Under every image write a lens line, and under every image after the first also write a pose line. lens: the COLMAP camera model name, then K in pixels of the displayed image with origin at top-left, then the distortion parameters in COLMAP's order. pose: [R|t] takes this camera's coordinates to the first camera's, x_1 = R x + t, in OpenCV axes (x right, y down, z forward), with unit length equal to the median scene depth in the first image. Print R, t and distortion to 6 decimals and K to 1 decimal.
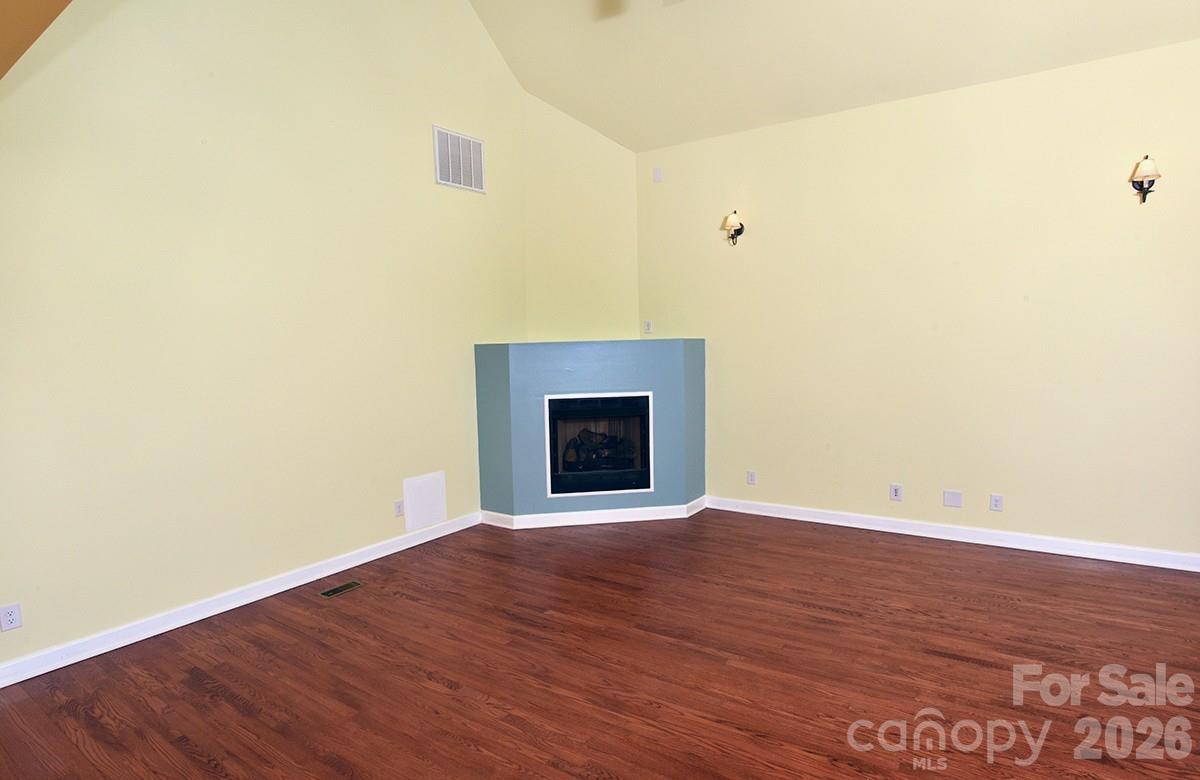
lens RADIAL K [[619.9, 0, 602.7], [0, 619.9, 393.2], [0, 0, 1]] dist [-0.071639, 0.030245]
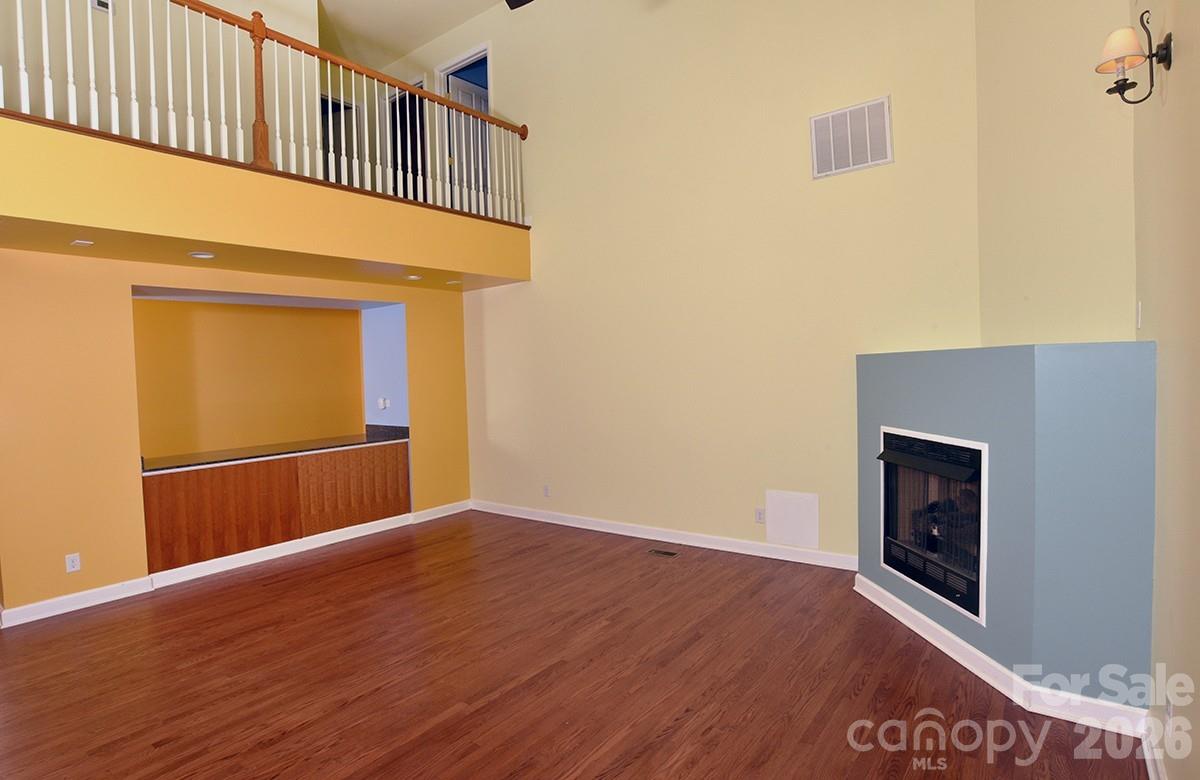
lens RADIAL K [[624.8, 0, 613.0], [0, 624.8, 394.5], [0, 0, 1]] dist [-0.078520, 0.030823]
pose [[-0.045595, 0.067814, -0.996656, 0.848922], [-0.045753, 0.996504, 0.069896, -0.092413], [0.997912, 0.048787, -0.042332, 0.947882]]
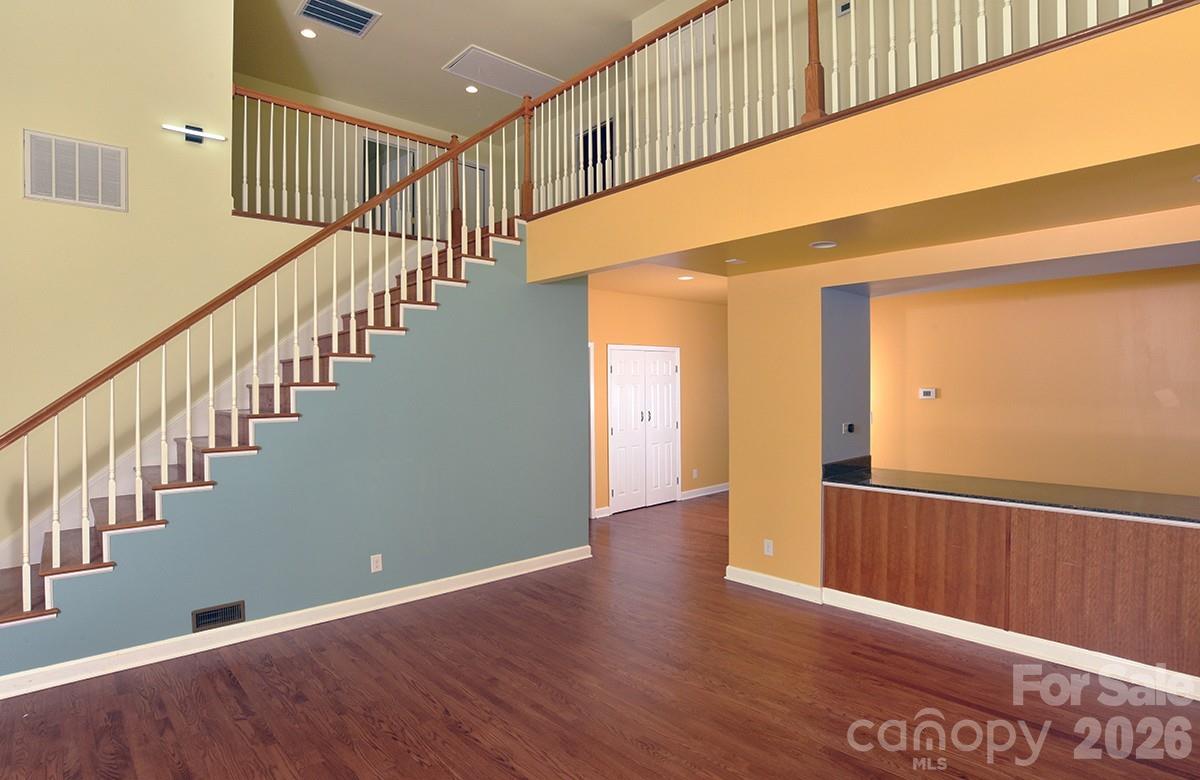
lens RADIAL K [[619.9, 0, 602.7], [0, 619.9, 393.2], [0, 0, 1]] dist [-0.071639, 0.030245]
pose [[-0.969724, 0.027476, 0.242652, -0.118594], [0.049108, 0.995292, 0.083558, -0.098016], [-0.239214, 0.092944, -0.966508, 1.182365]]
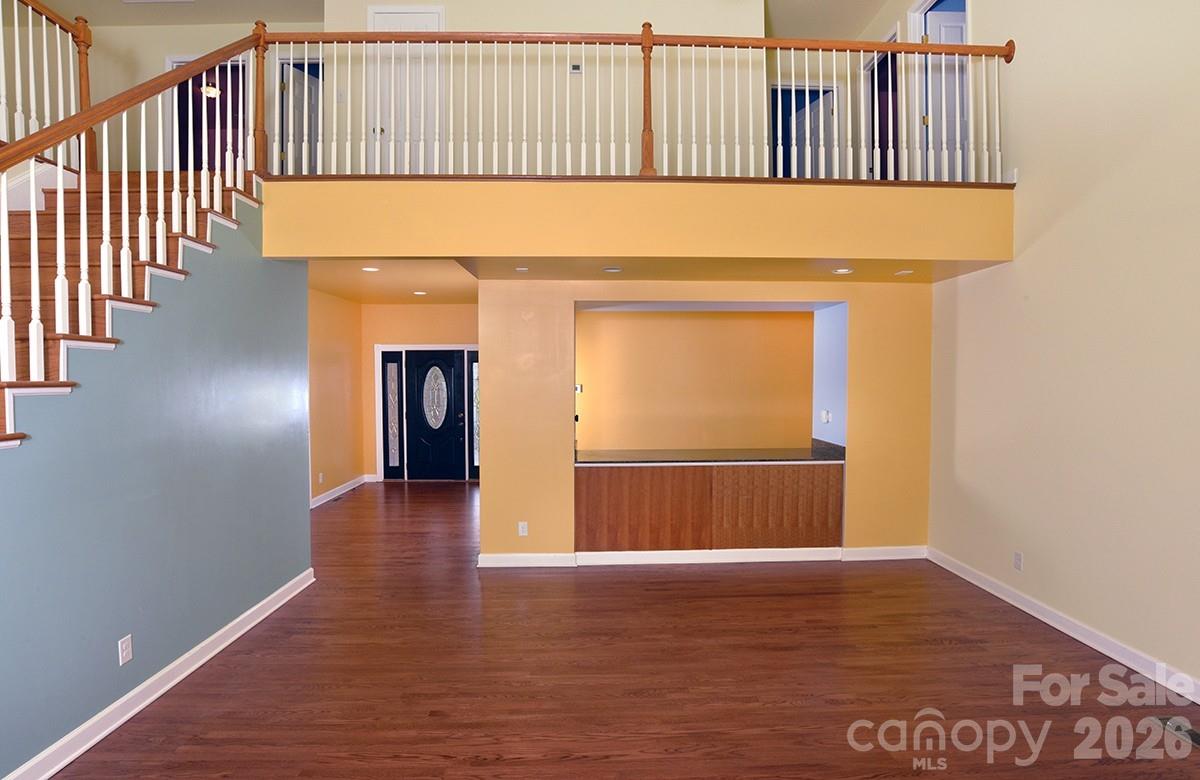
lens RADIAL K [[619.9, 0, 602.7], [0, 619.9, 393.2], [0, 0, 1]] dist [-0.071639, 0.030245]
pose [[-0.814470, 0.040112, -0.578817, 0.493549], [-0.024488, 0.994342, 0.103365, -0.118438], [0.579688, 0.098361, -0.808880, 1.131142]]
